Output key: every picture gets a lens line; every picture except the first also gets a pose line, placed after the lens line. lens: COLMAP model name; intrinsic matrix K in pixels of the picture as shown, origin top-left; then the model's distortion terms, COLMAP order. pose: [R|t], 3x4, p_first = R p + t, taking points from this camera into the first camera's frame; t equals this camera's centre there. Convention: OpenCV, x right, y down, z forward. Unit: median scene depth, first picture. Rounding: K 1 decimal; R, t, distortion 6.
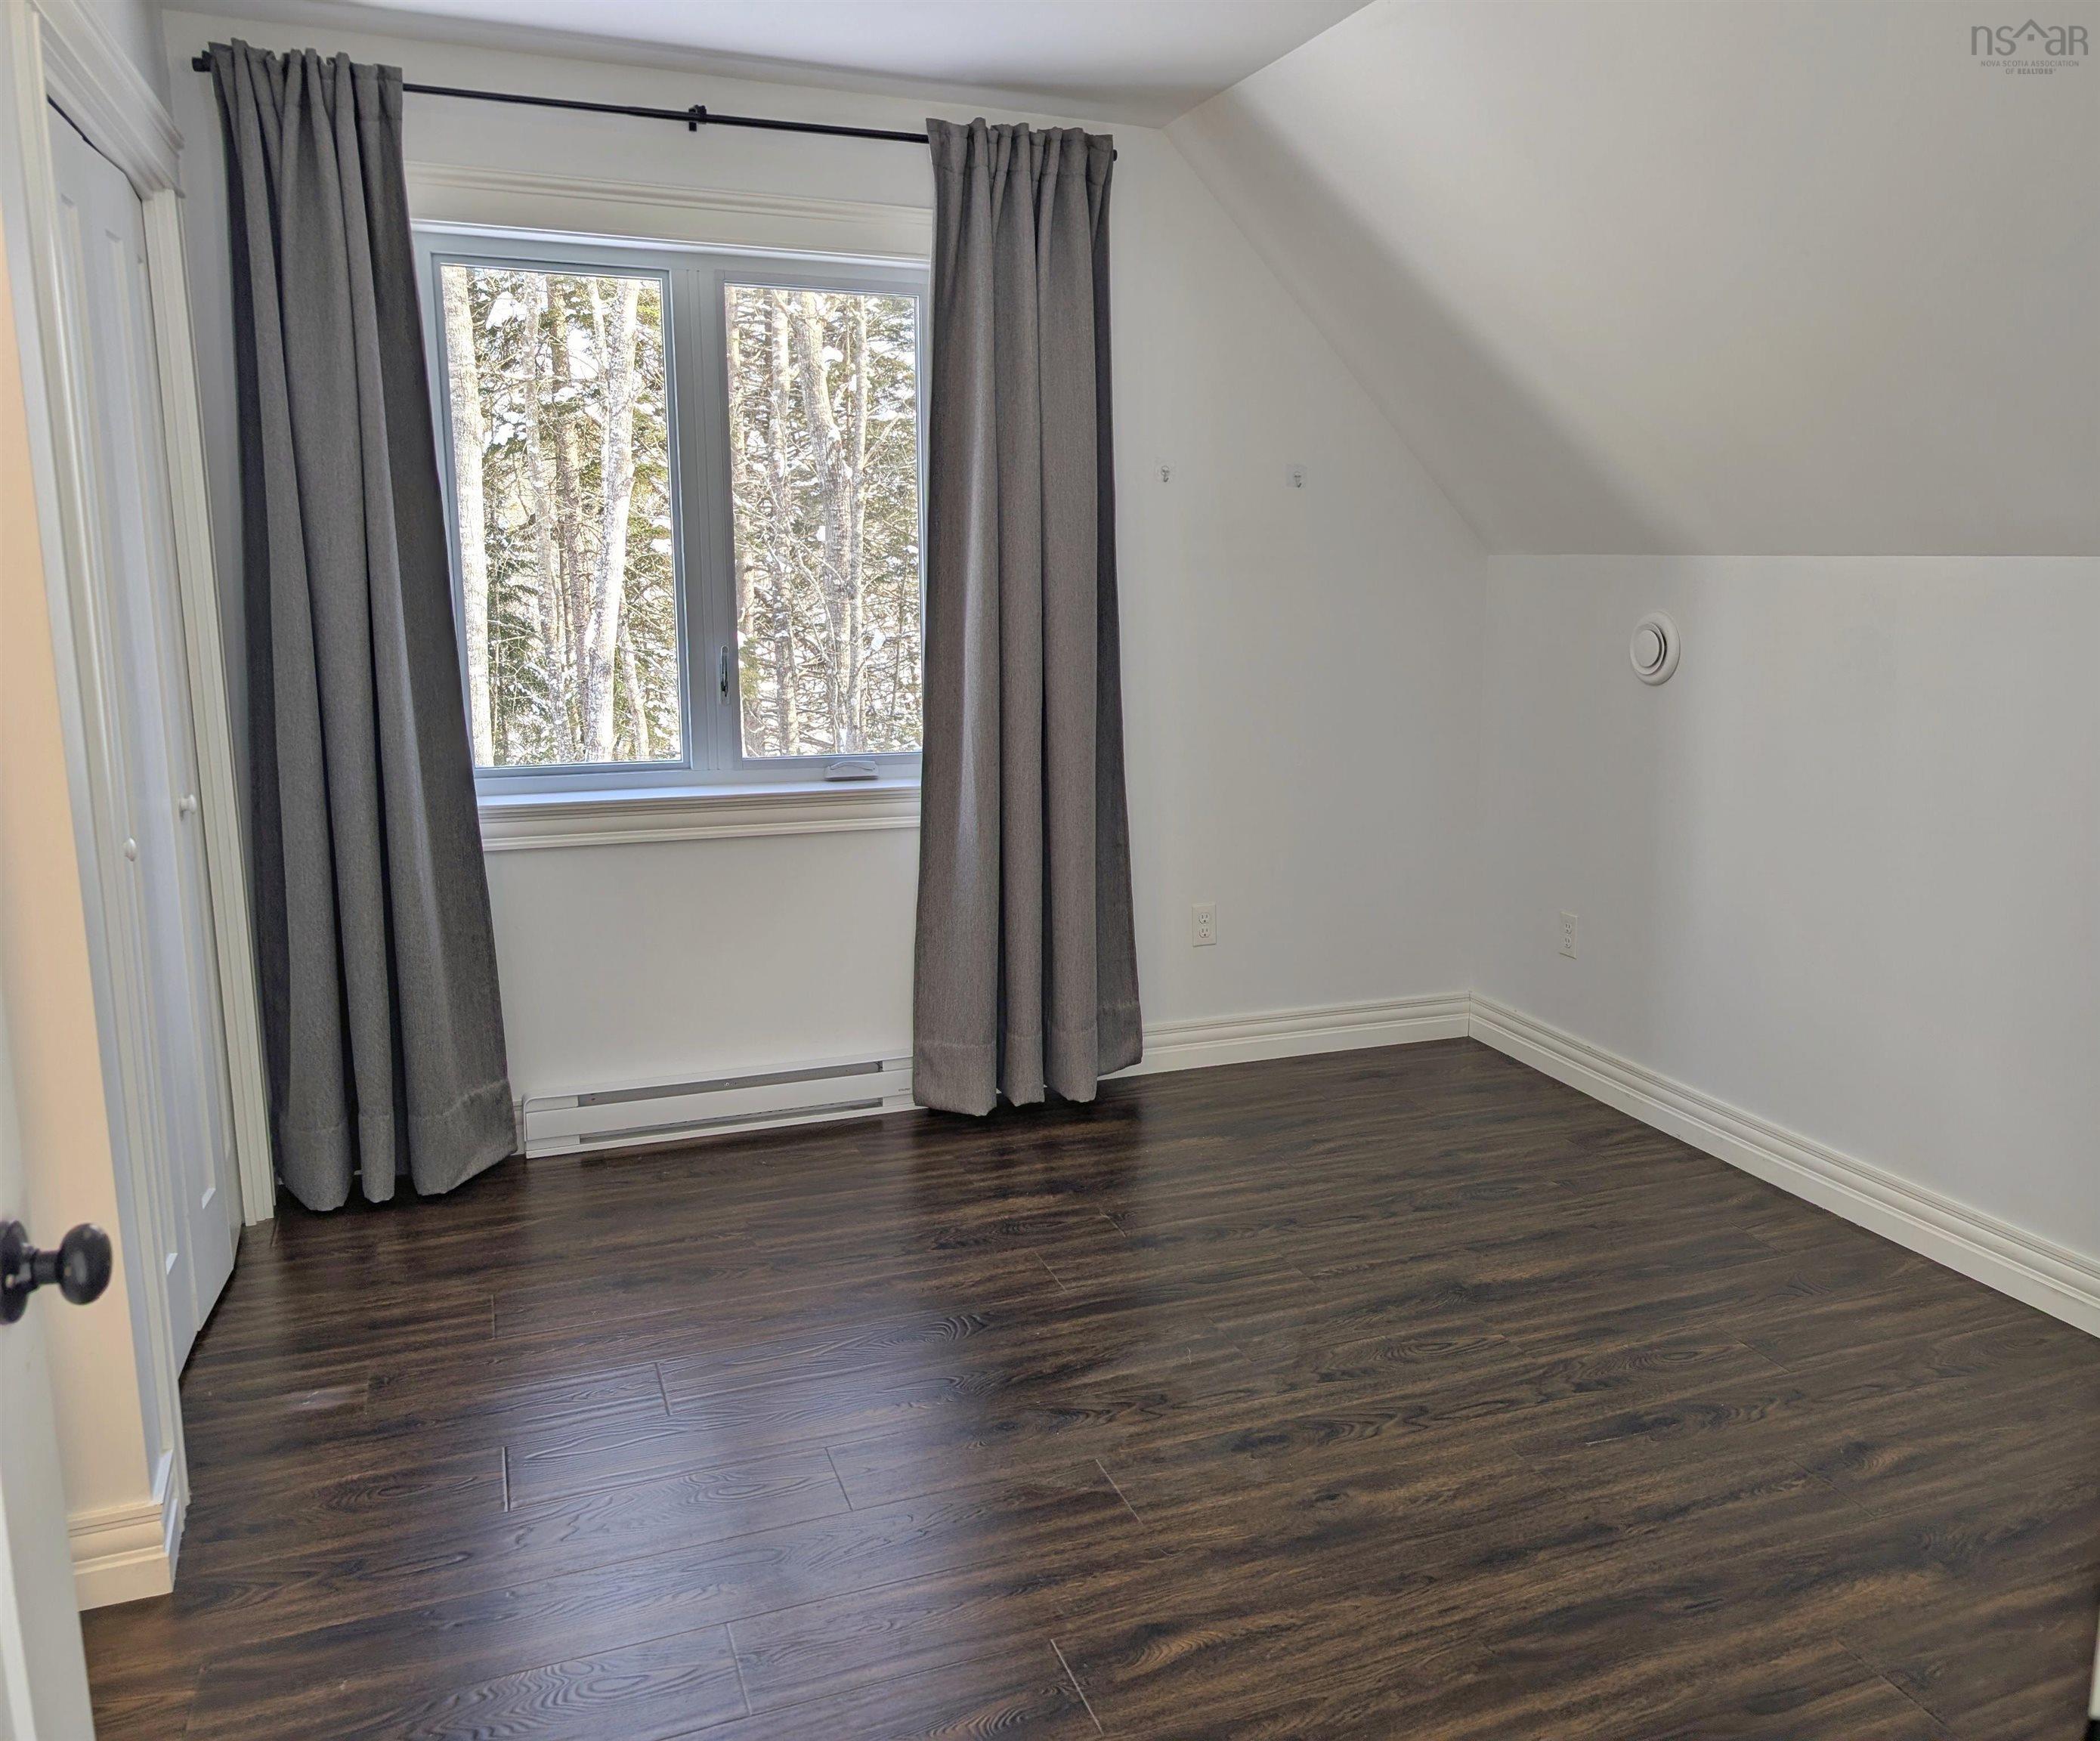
lens RADIAL K [[1573.8, 0, 1051.1], [0, 1573.8, 870.5], [0, 0, 1]] dist [0.031318, 0.002189]
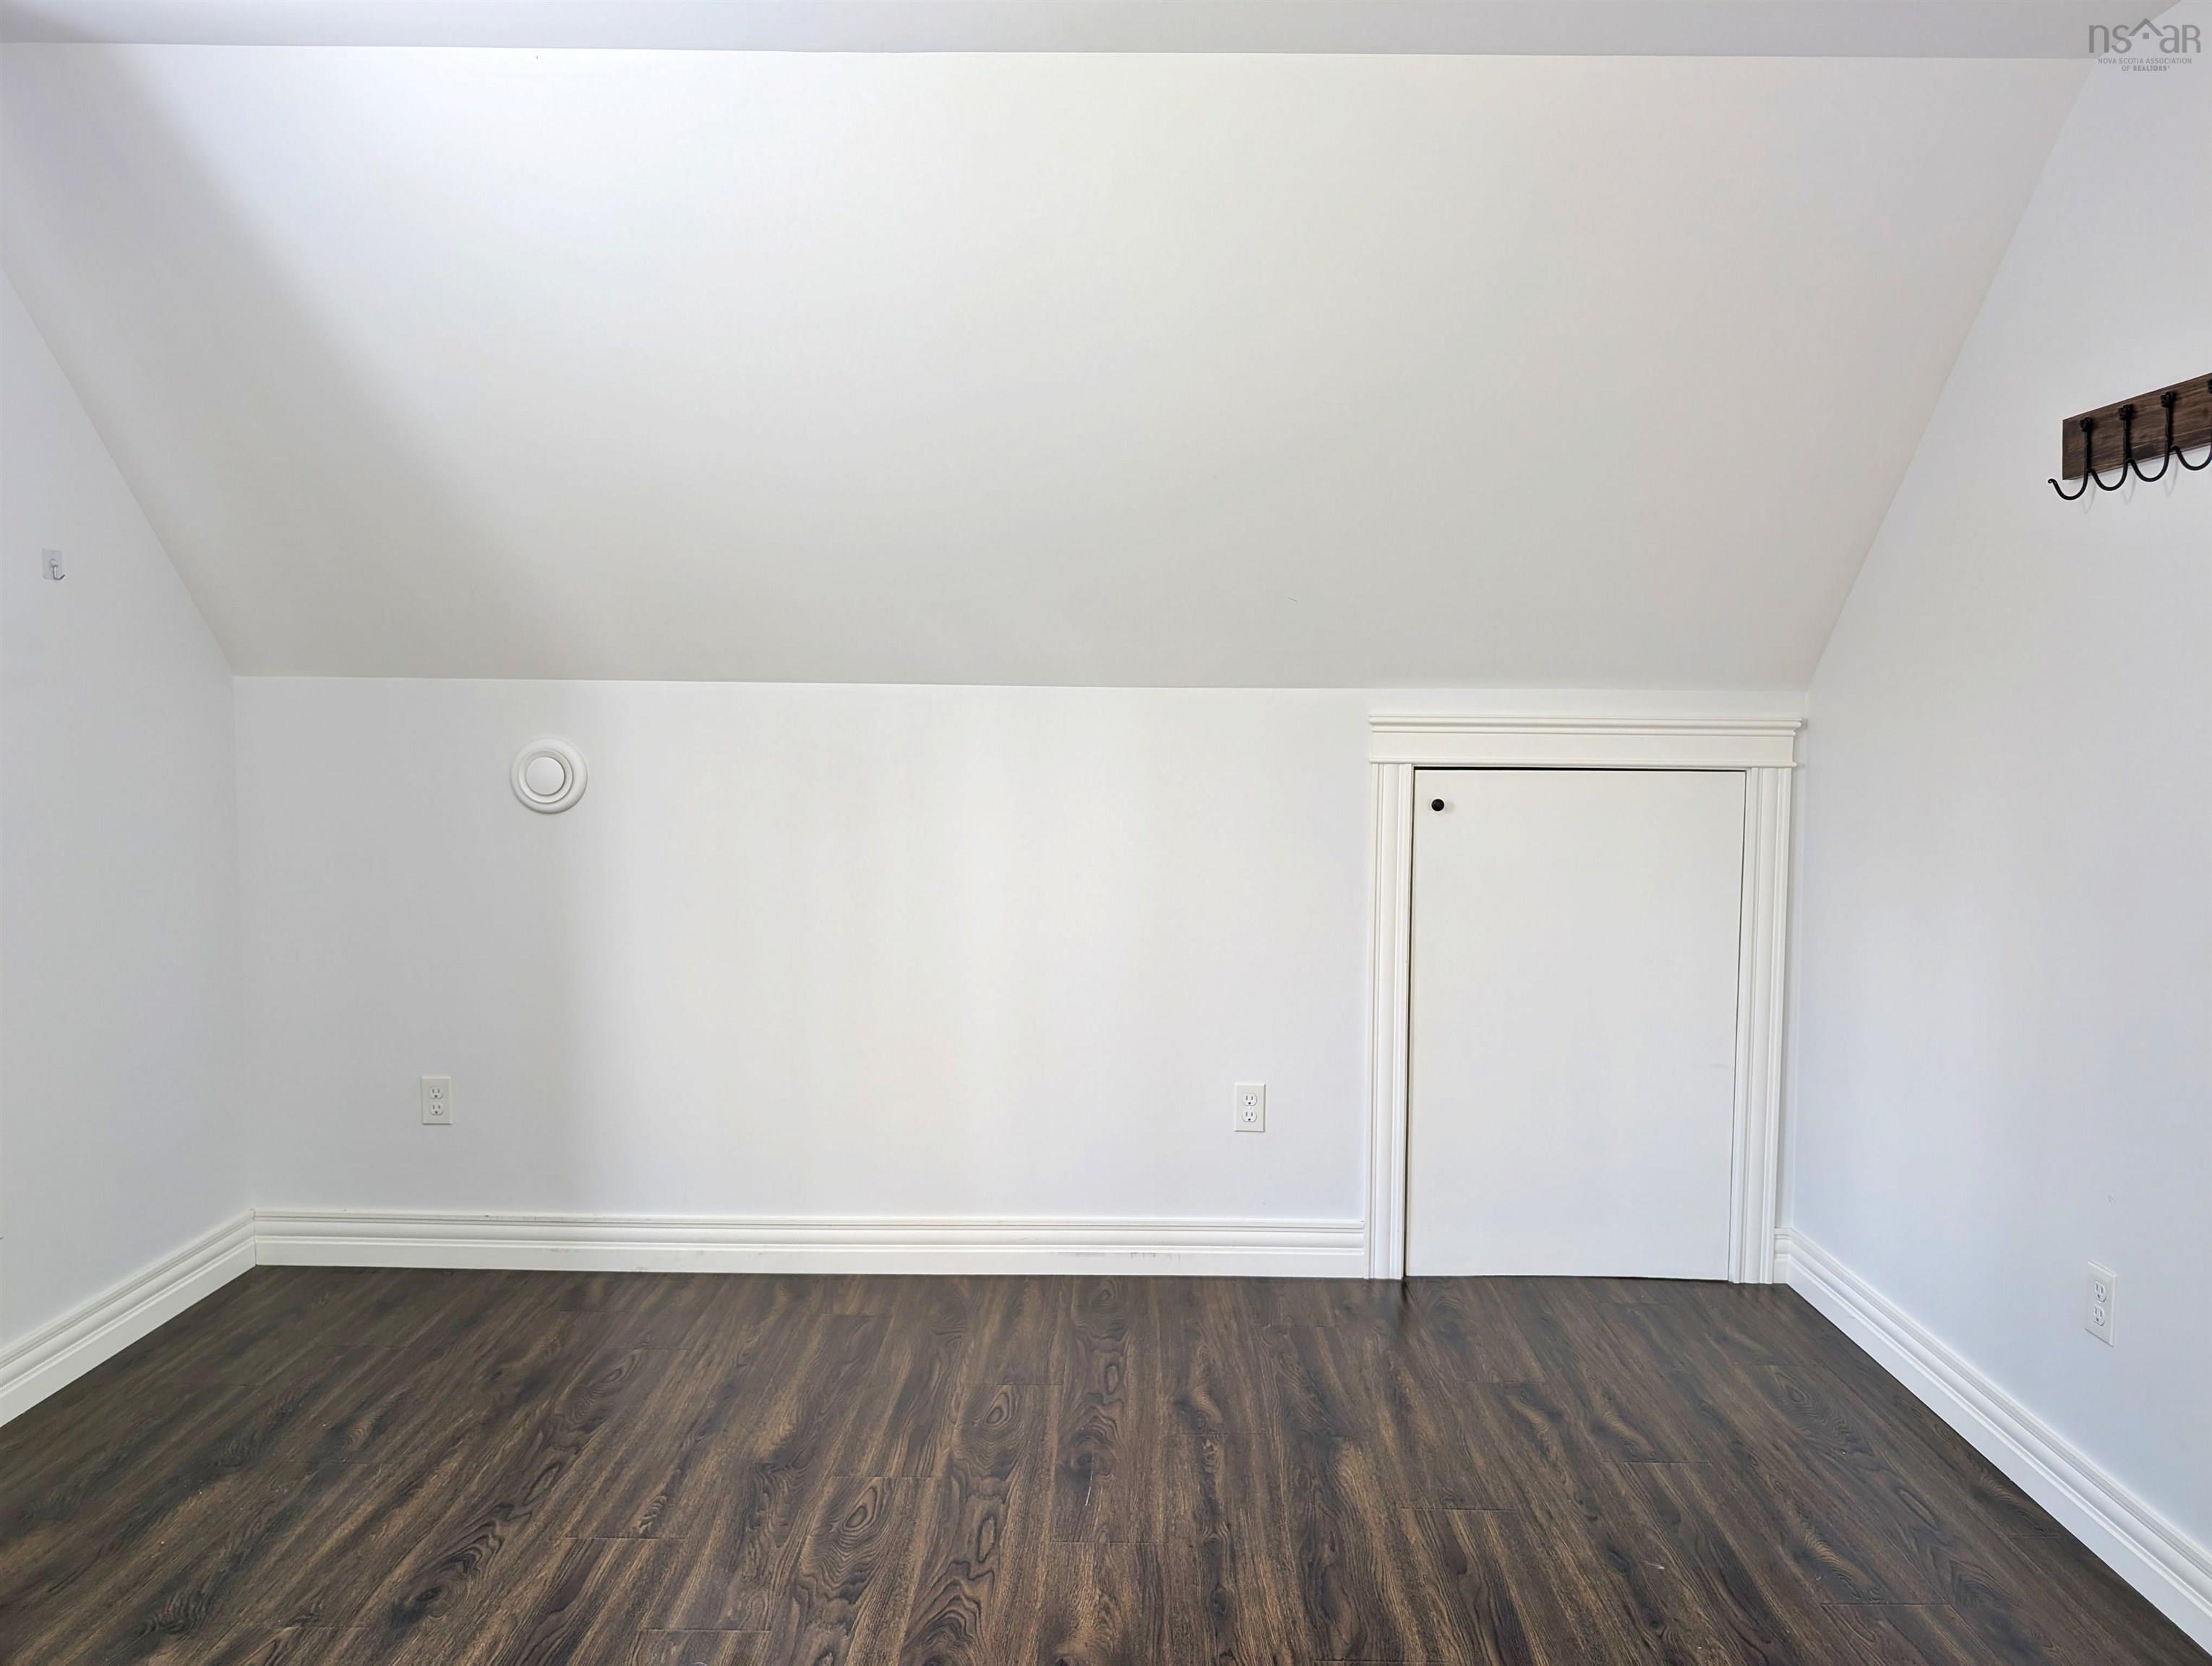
lens RADIAL K [[1636.7, 0, 1097.1], [0, 1636.7, 828.3], [0, 0, 1]] dist [0.036550, 0.001136]
pose [[0.398603, -0.072969, 0.914216, -0.526213], [0.170673, 0.985319, 0.004230, -0.073229], [-0.901103, 0.154346, 0.405205, 0.395924]]
